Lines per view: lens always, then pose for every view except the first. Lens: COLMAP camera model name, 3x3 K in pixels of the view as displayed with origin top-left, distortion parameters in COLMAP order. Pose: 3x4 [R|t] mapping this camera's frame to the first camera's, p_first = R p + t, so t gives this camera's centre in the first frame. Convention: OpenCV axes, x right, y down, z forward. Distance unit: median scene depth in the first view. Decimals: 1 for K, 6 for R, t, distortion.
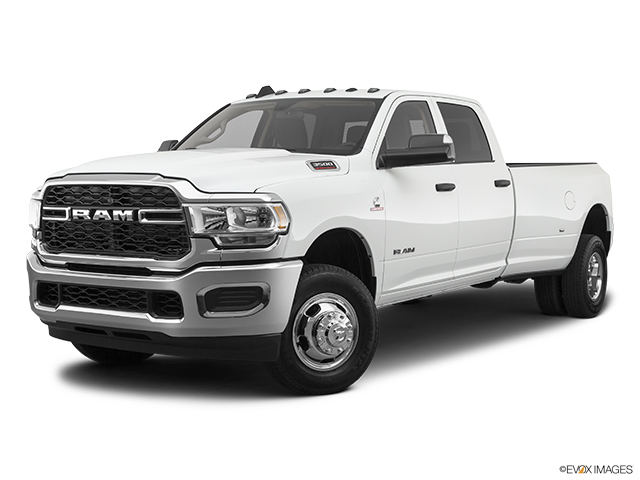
lens RADIAL K [[965.4, 0, 316.4], [0, 965.4, 241.9], [0, 0, 1]] dist [-0.066396, 0.000000]
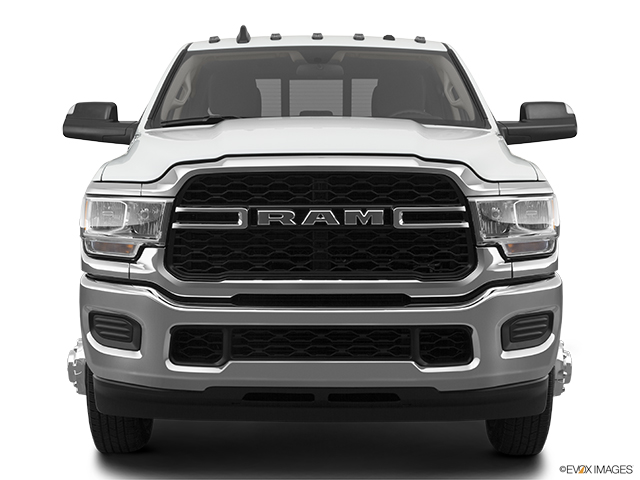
lens RADIAL K [[1287.0, 0, 320.2], [0, 1287.0, 240.8], [0, 0, 1]] dist [-0.075258, 0.000000]
pose [[0.869412, -0.036874, 0.492709, -0.617805], [0.036407, 0.999281, 0.010544, -0.020269], [-0.492744, 0.008771, 0.870130, 0.224479]]
